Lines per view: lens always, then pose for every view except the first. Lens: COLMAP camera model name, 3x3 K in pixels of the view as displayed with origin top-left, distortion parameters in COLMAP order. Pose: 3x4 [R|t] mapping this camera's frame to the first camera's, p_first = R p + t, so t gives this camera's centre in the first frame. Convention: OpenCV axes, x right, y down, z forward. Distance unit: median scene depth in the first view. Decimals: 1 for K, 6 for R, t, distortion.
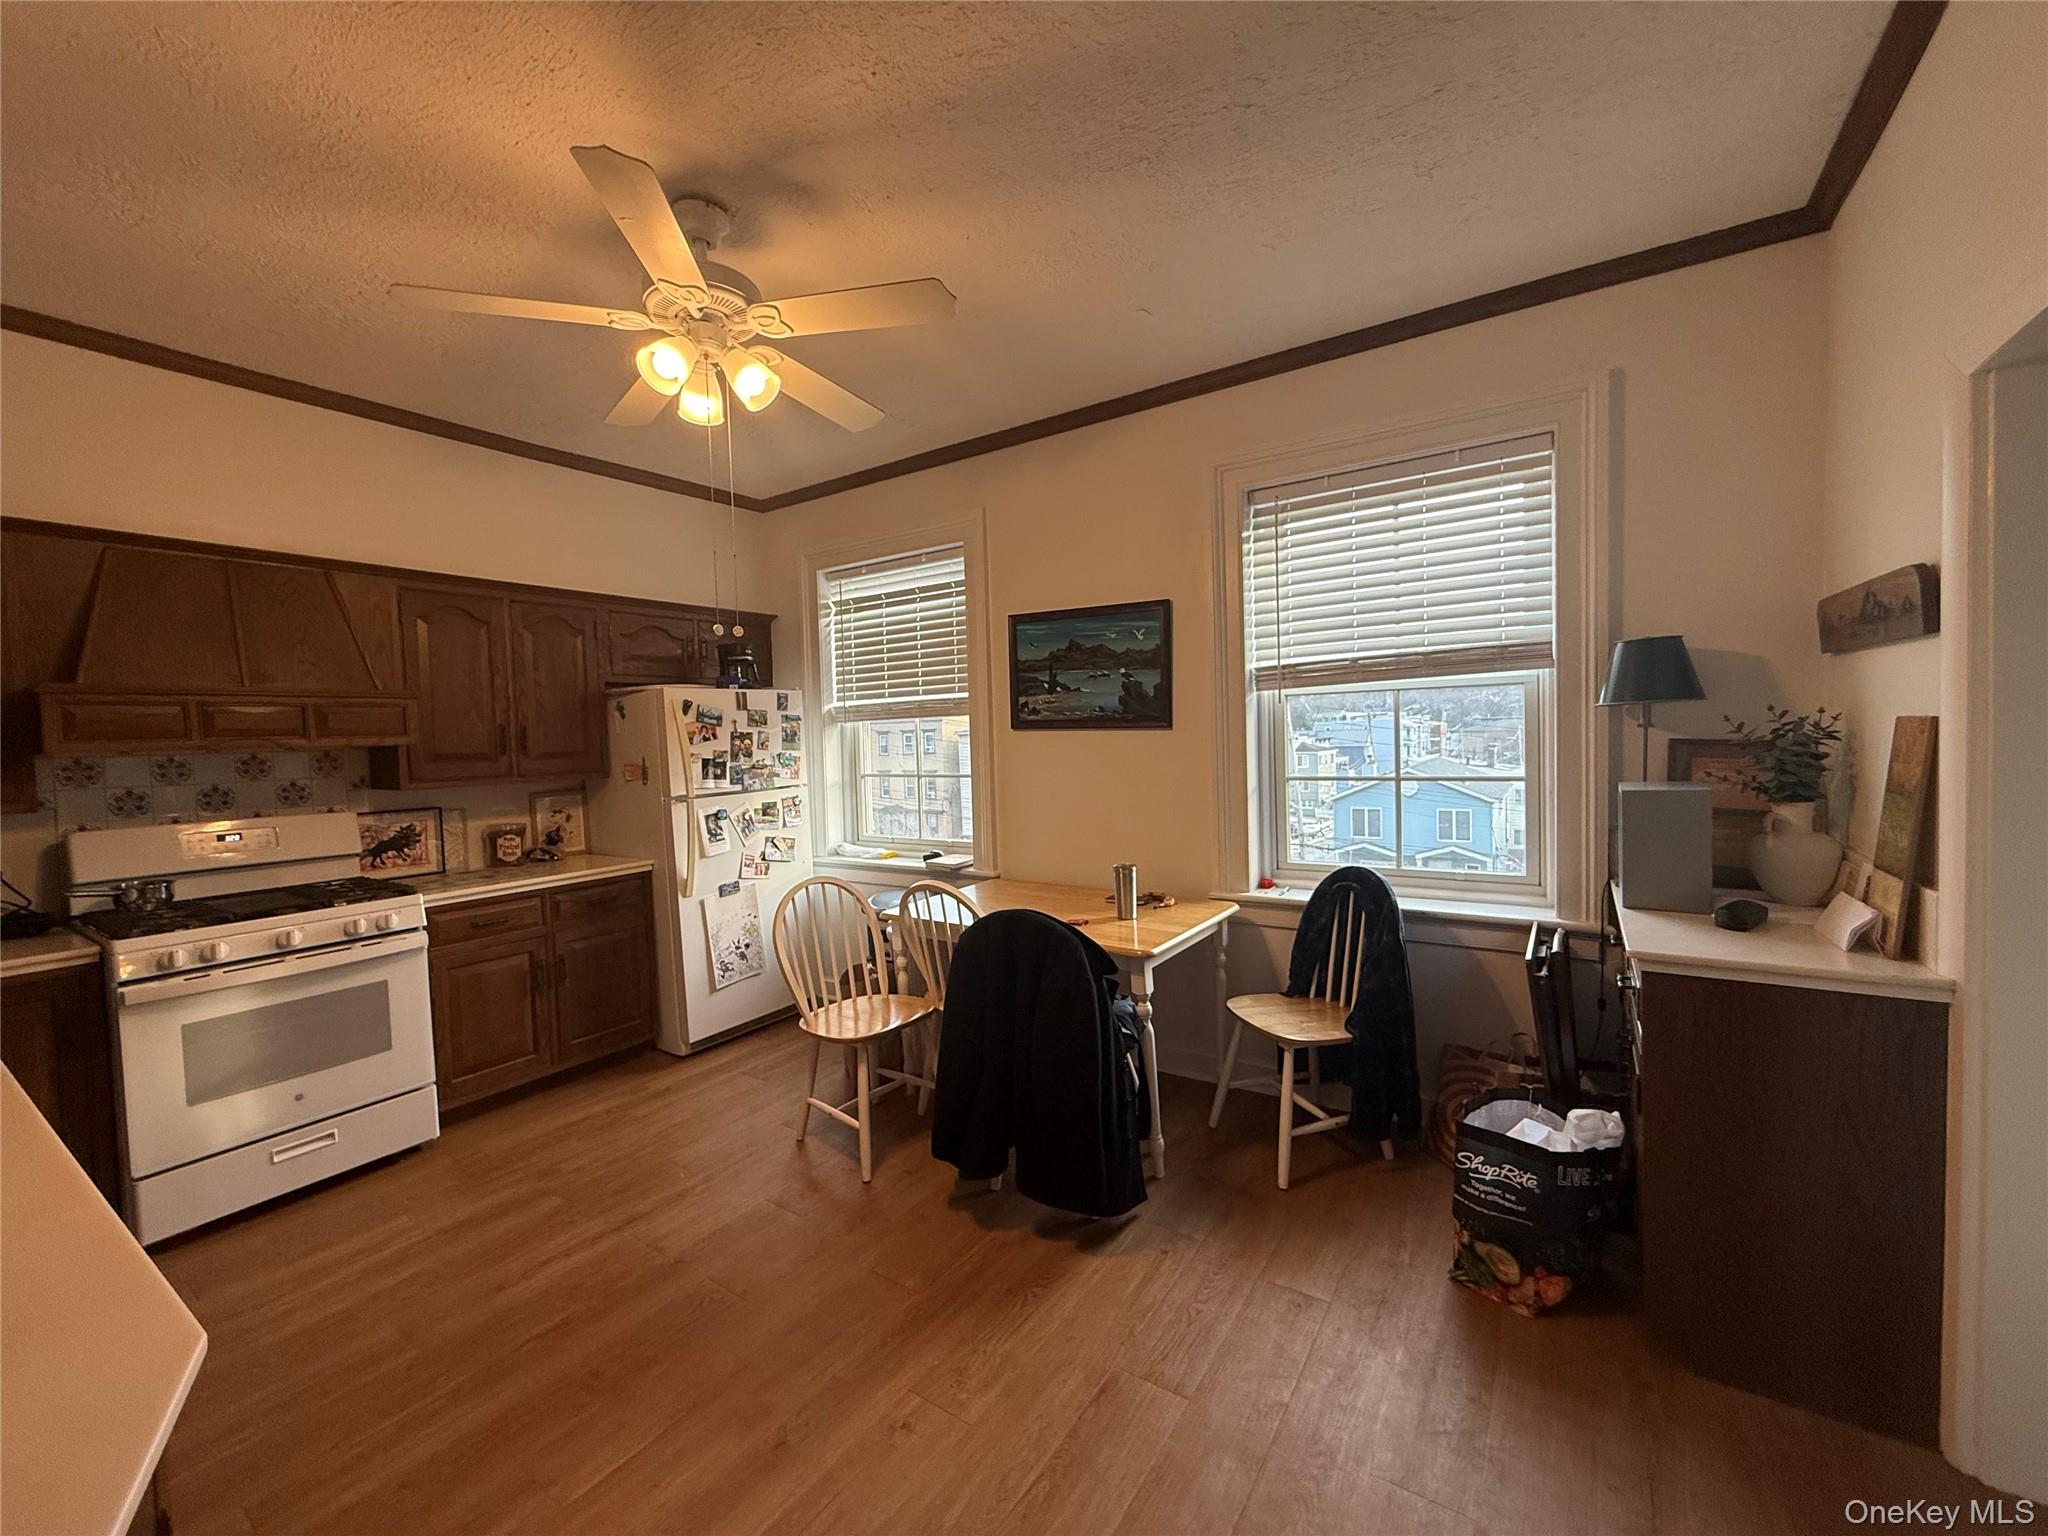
lens RADIAL K [[817.7, 0, 1018.0], [0, 817.7, 766.5], [0, 0, 1]] dist [-0.000506, 0.000281]
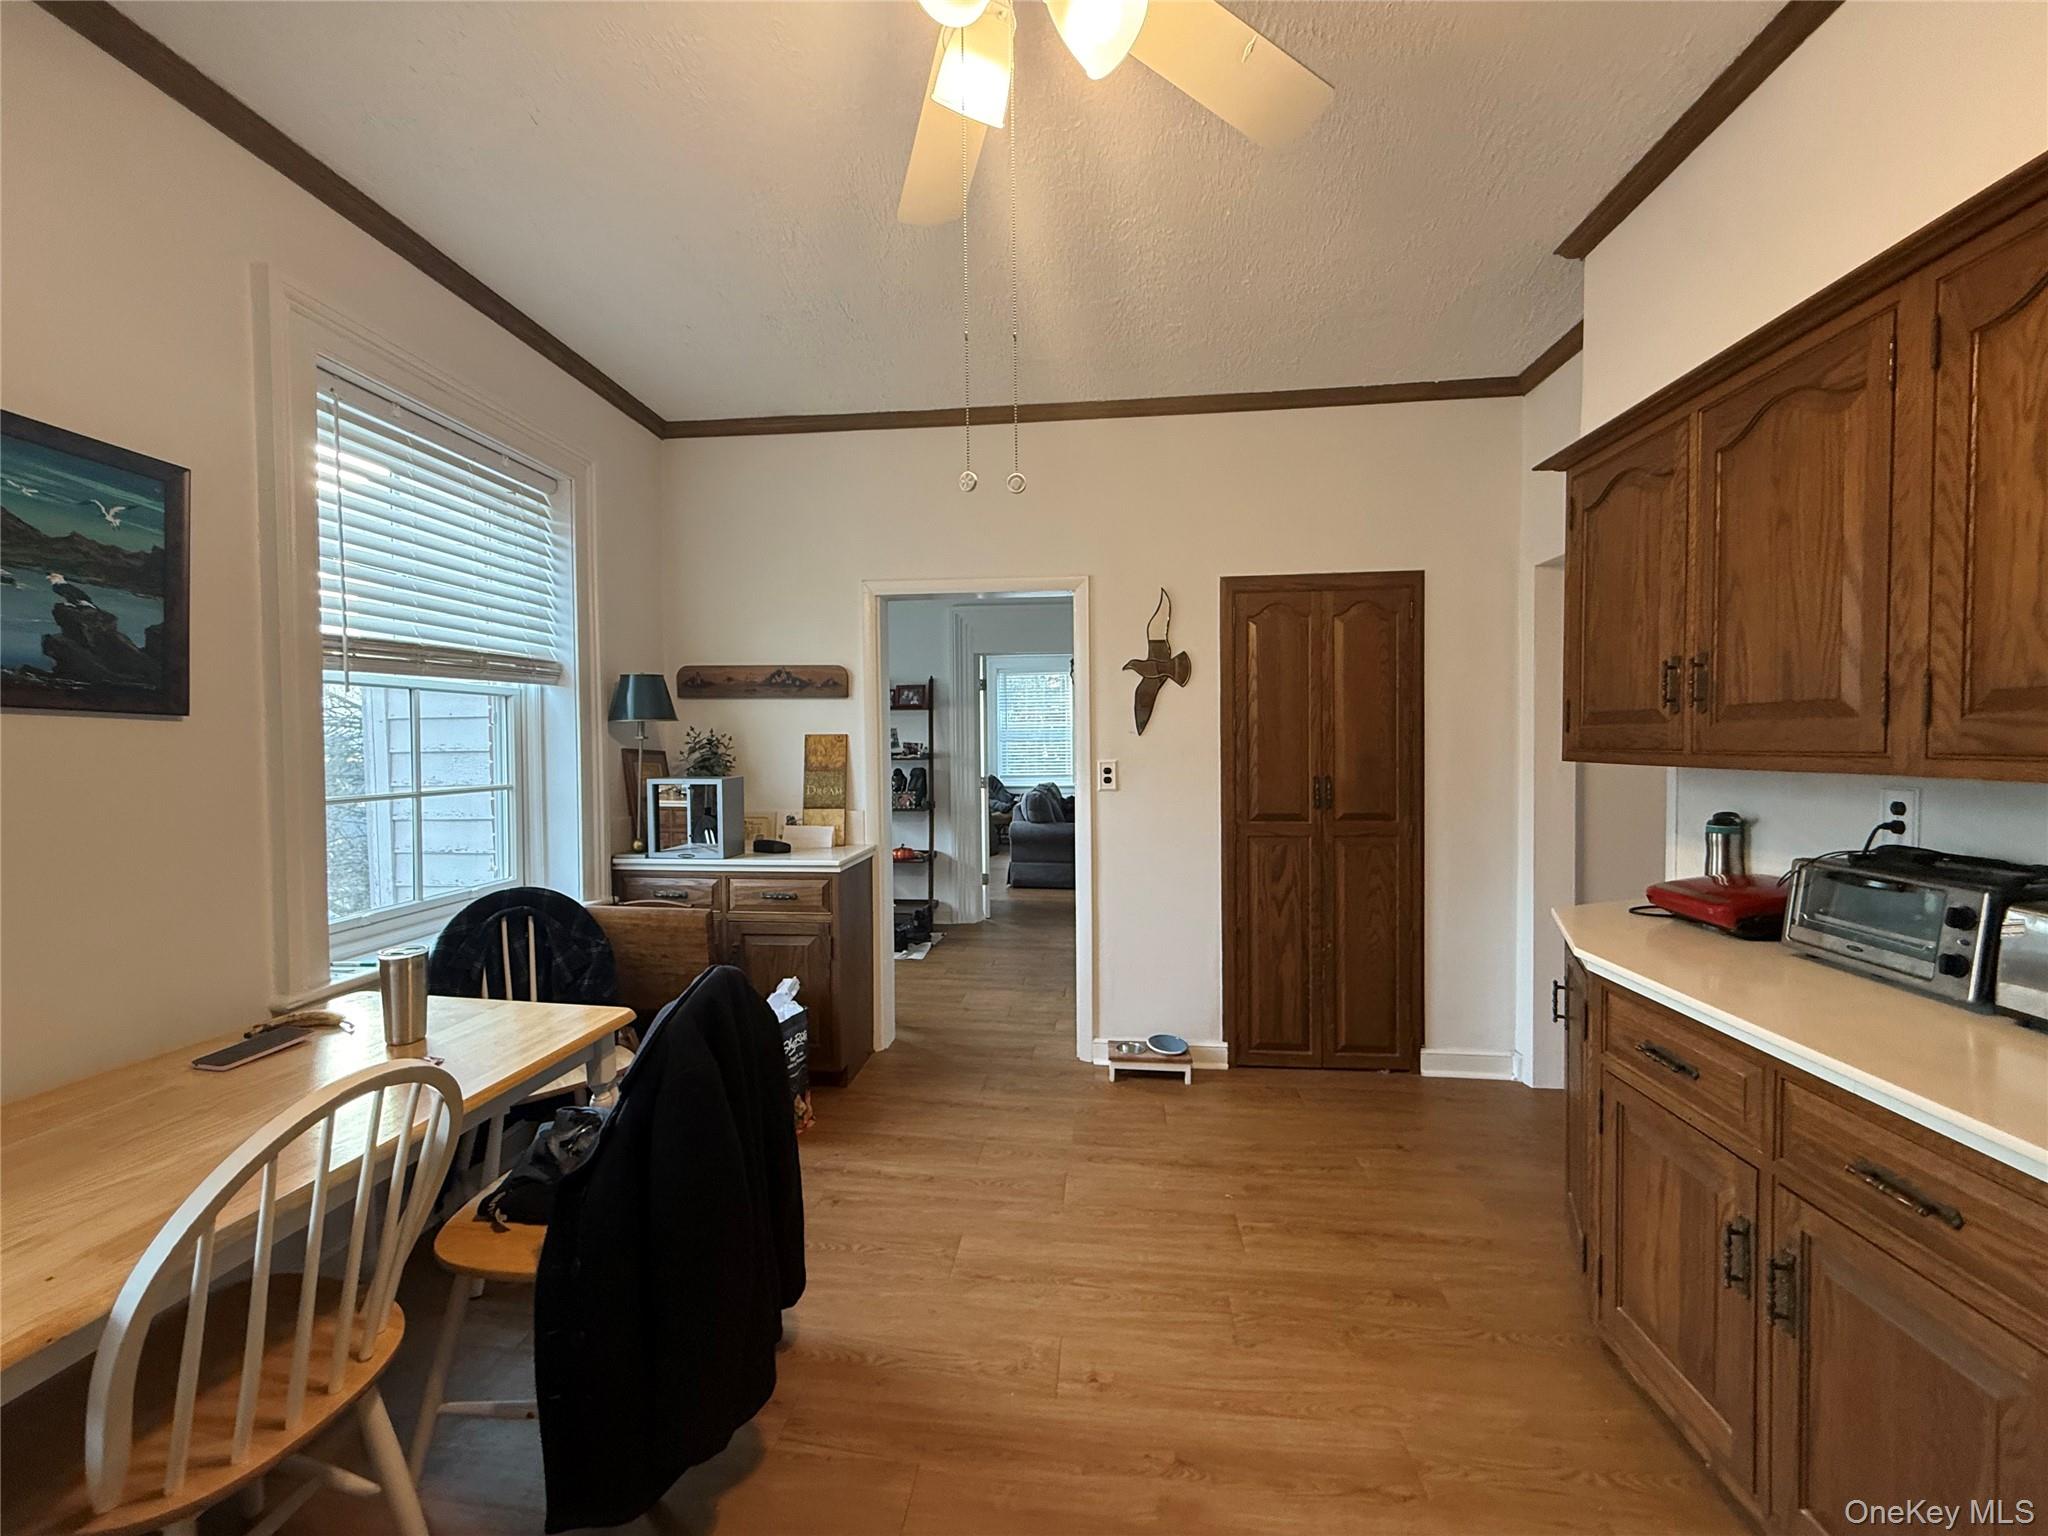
lens RADIAL K [[817.7, 0, 1018.0], [0, 817.7, 766.5], [0, 0, 1]] dist [-0.000506, 0.000281]
pose [[-0.468973, 0.010052, 0.883155, -0.489085], [0.057398, 0.998168, 0.019118, 0.004832], [-0.881346, 0.059657, -0.468691, 0.736188]]
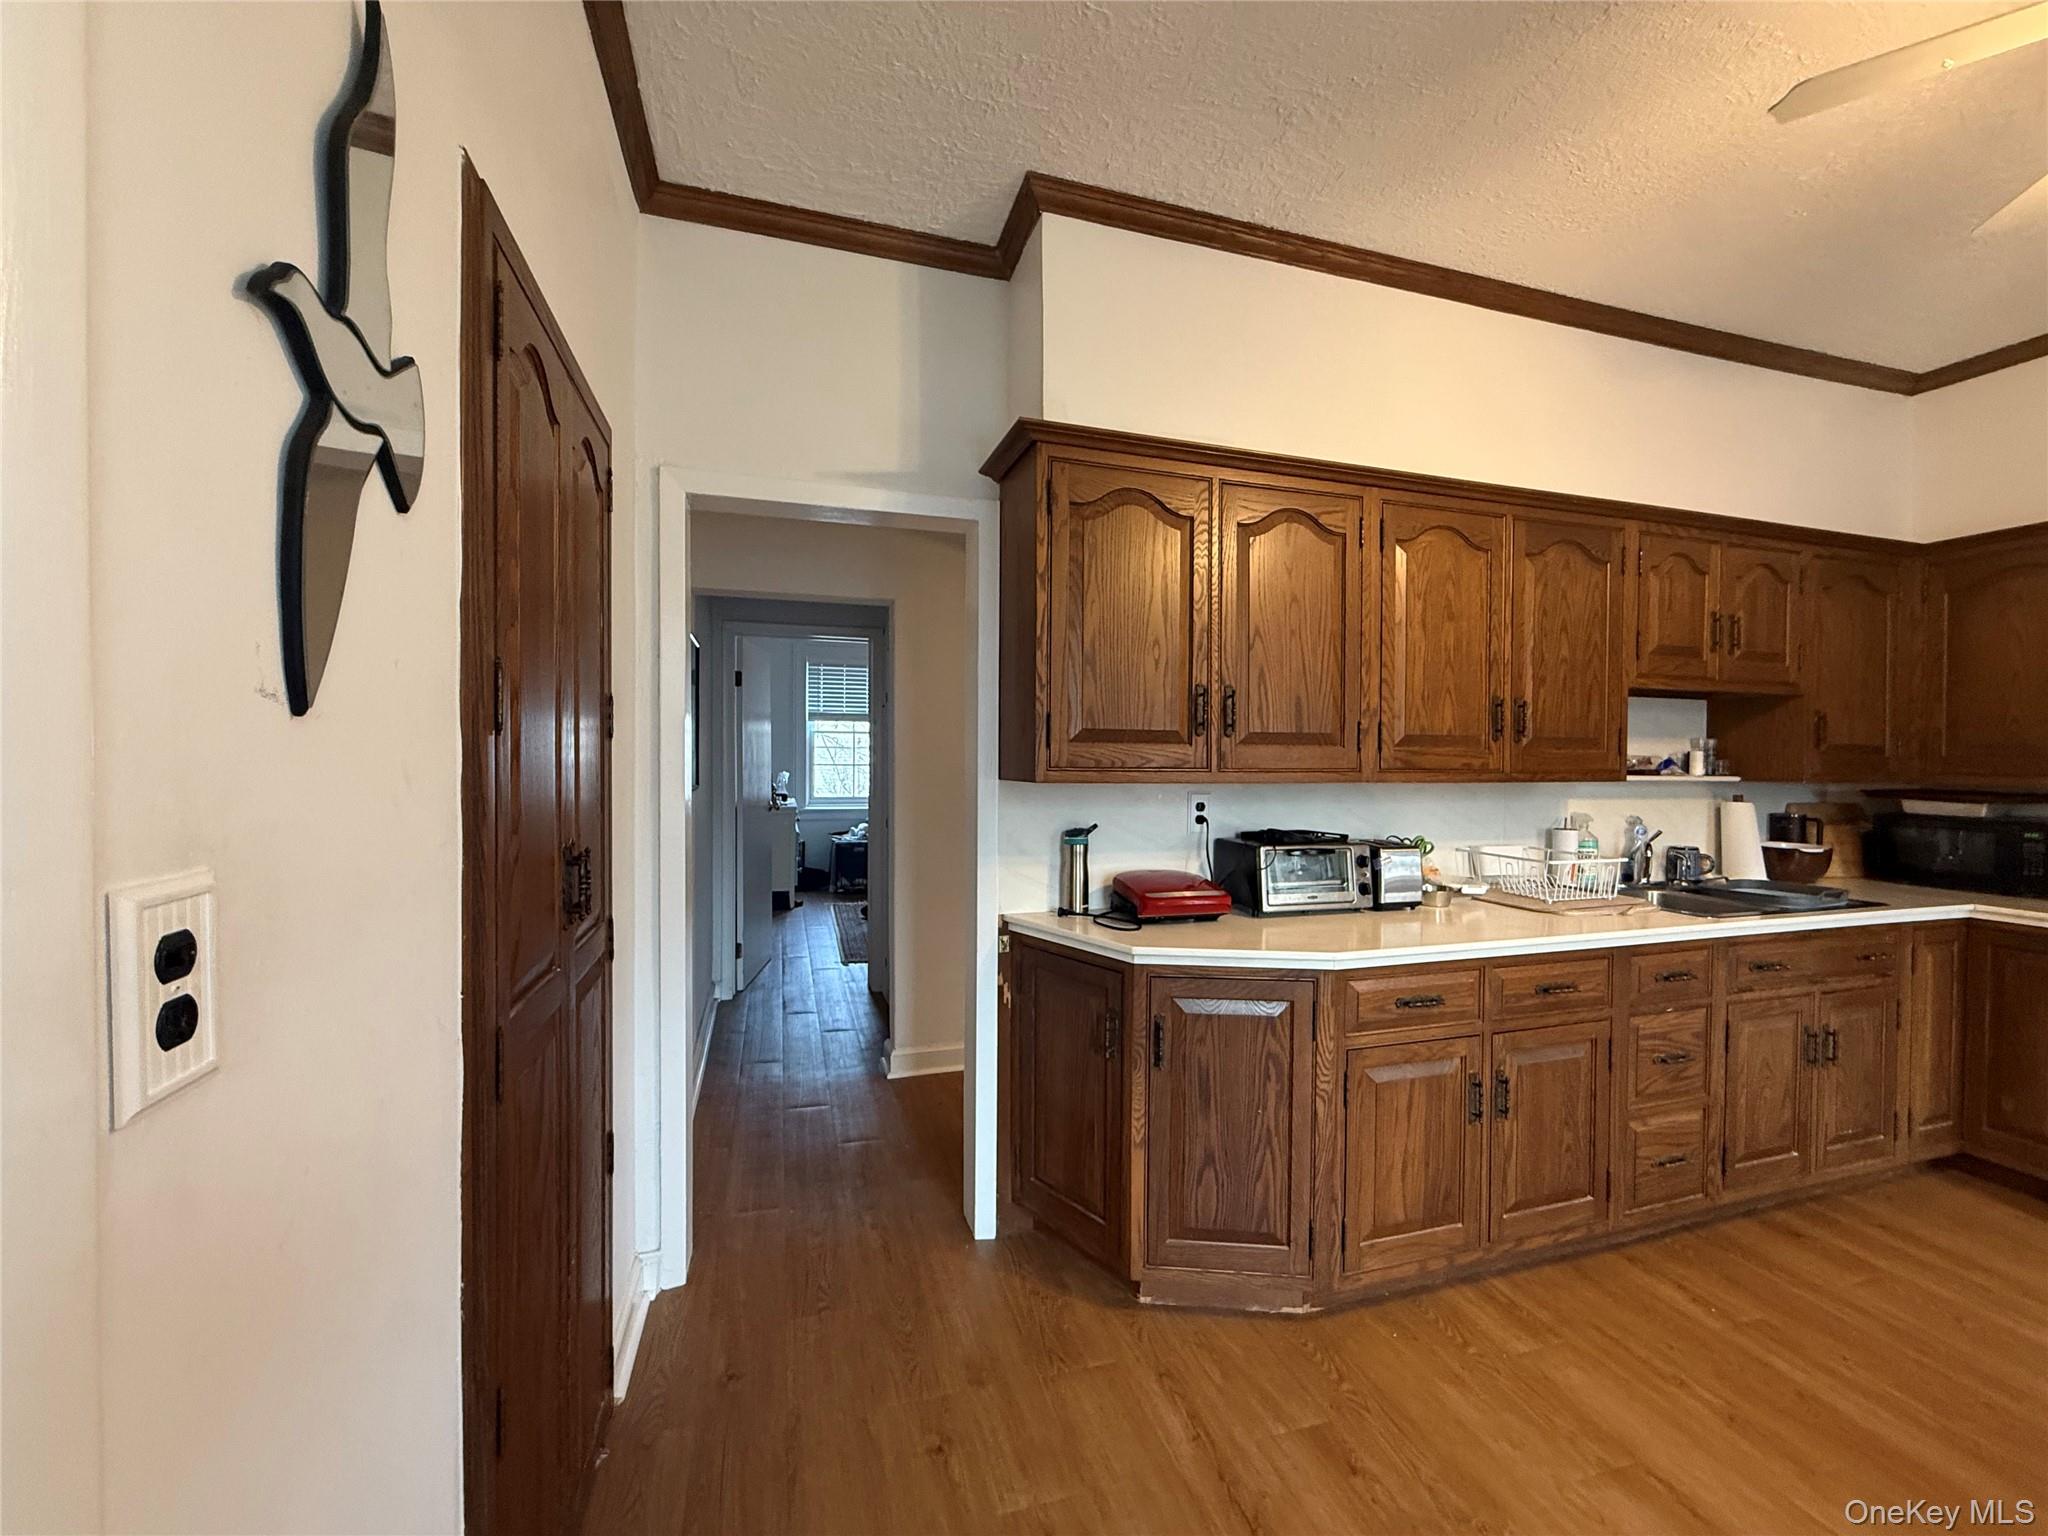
lens RADIAL K [[817.7, 0, 1018.0], [0, 817.7, 766.5], [0, 0, 1]] dist [-0.000506, 0.000281]
pose [[-0.629795, 0.036553, -0.775901, 0.336613], [-0.017092, 0.997998, 0.060889, -0.006887], [0.776573, 0.051610, -0.627910, 0.376606]]
